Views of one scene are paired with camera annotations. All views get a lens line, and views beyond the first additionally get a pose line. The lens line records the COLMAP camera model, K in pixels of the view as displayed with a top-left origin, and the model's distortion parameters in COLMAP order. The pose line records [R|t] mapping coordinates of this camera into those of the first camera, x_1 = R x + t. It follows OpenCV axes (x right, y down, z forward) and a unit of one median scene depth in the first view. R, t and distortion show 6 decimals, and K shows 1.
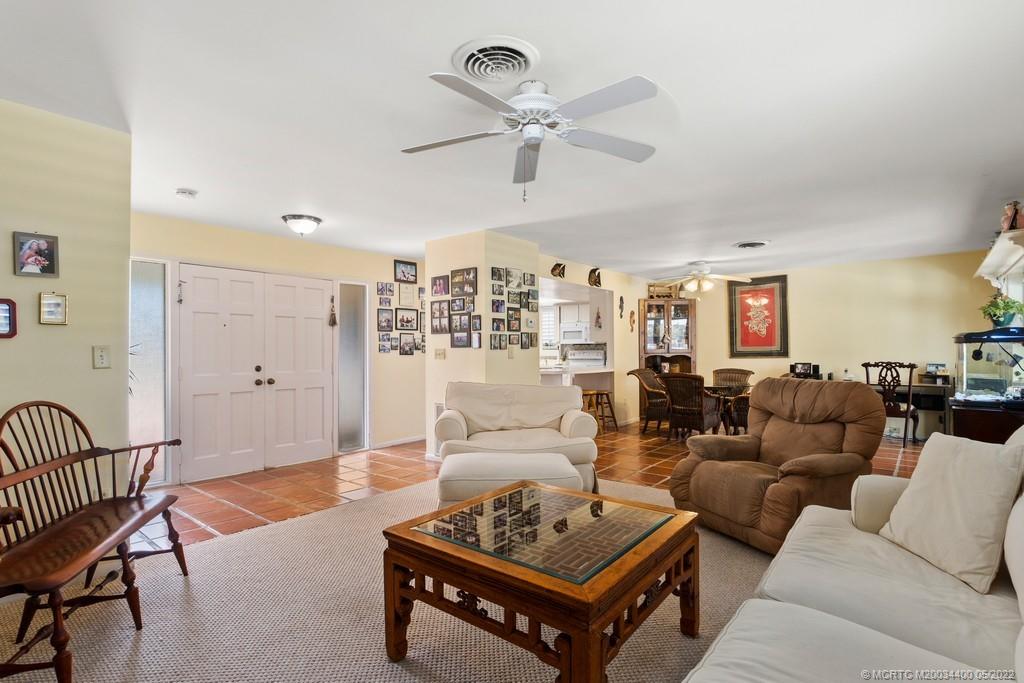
lens RADIAL K [[492.3, 0, 512.0], [0, 492.3, 341.5], [0, 0, 1]] dist [0.000052, -0.000006]
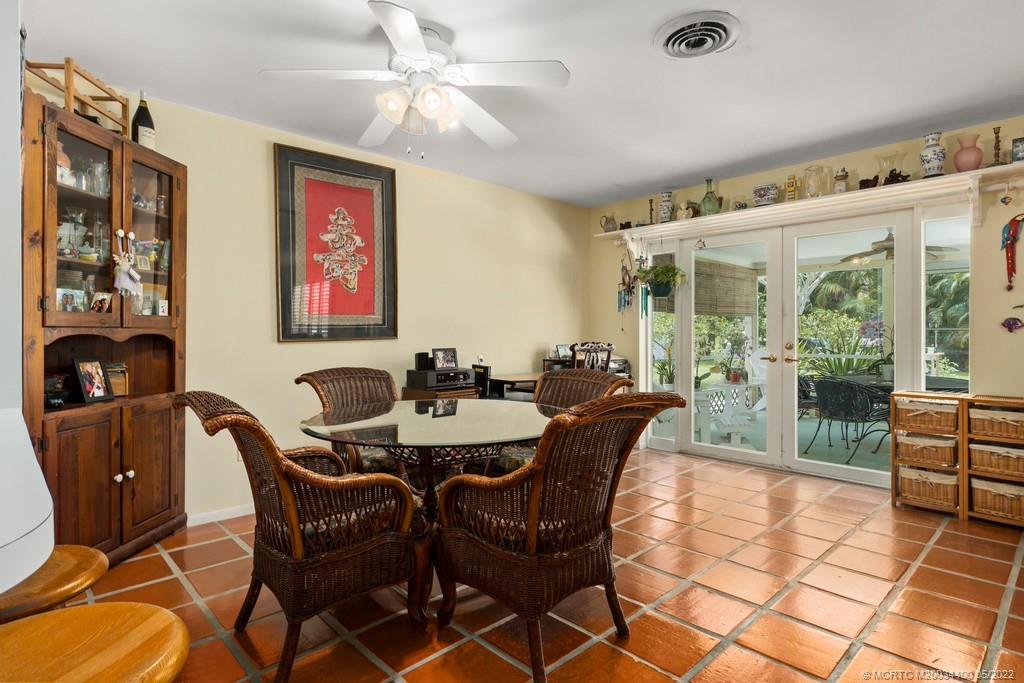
lens RADIAL K [[538.6, 0, 512.0], [0, 538.6, 341.5], [0, 0, 1]] dist [-0.001424, -0.000175]
pose [[0.130386, -0.007639, 0.991434, 0.039558], [-0.015527, 0.999832, 0.009745, 0.027042], [-0.991342, -0.016665, 0.130245, 0.775582]]
